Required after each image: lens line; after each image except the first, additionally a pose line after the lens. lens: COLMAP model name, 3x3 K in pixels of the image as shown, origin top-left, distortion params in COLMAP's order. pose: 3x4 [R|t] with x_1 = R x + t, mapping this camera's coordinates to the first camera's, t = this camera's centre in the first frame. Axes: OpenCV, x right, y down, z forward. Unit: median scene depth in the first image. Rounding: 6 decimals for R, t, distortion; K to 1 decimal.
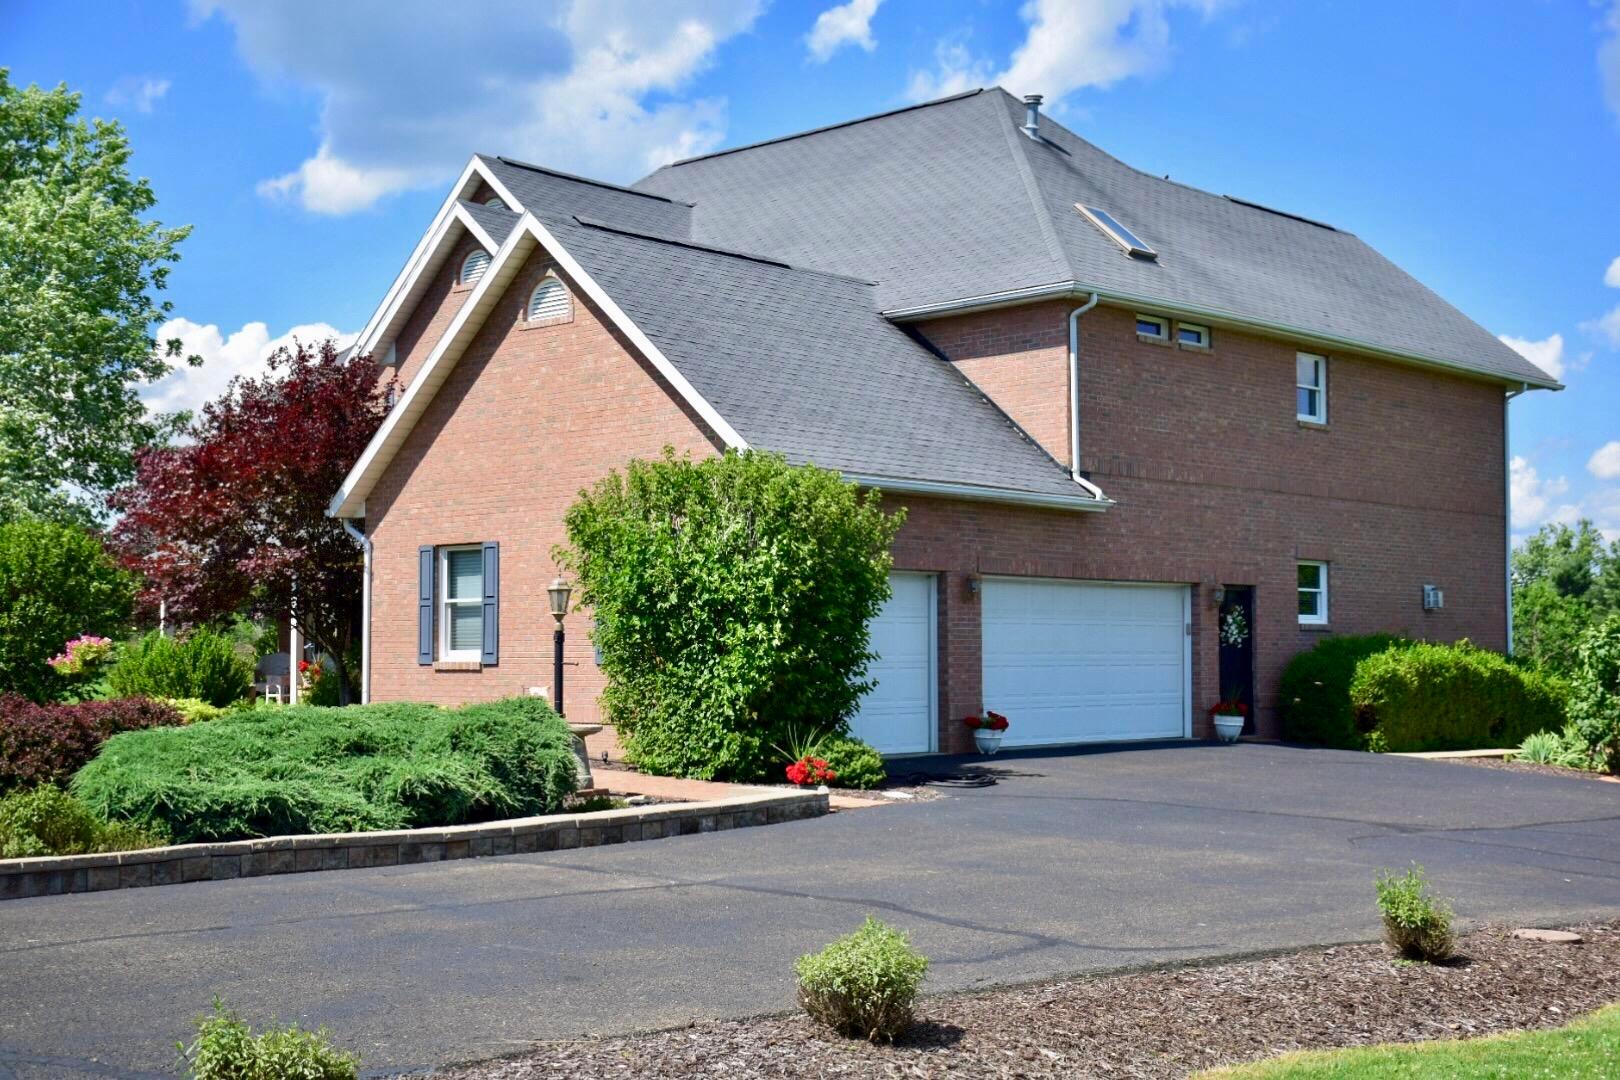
lens RADIAL K [[2114.5, 0, 807.9], [0, 2114.5, 538.2], [0, 0, 1]] dist [0.111781, 0.000000]
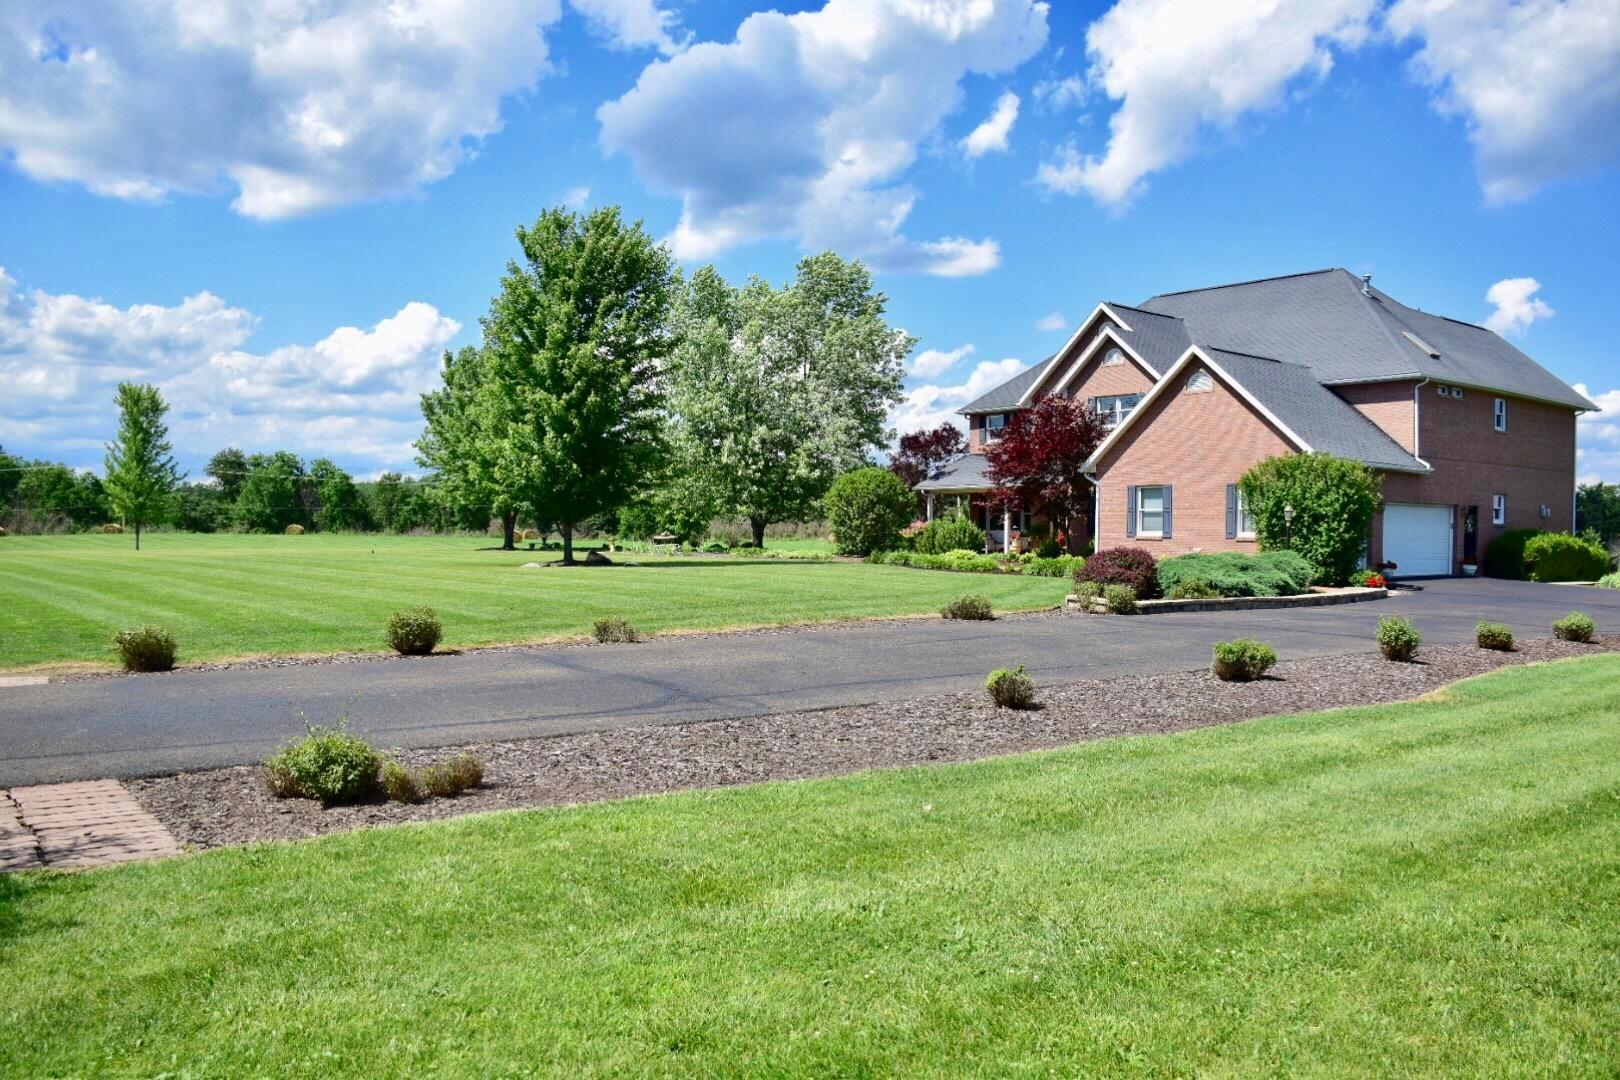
lens RADIAL K [[1316.8, 0, 813.6], [0, 1316.8, 535.4], [0, 0, 1]] dist [-0.014586, 0.008374]
pose [[0.995093, 0.014841, -0.097820, -0.364460], [-0.008998, 0.998164, 0.059896, -0.023991], [0.098530, -0.058722, 0.993400, -0.446101]]
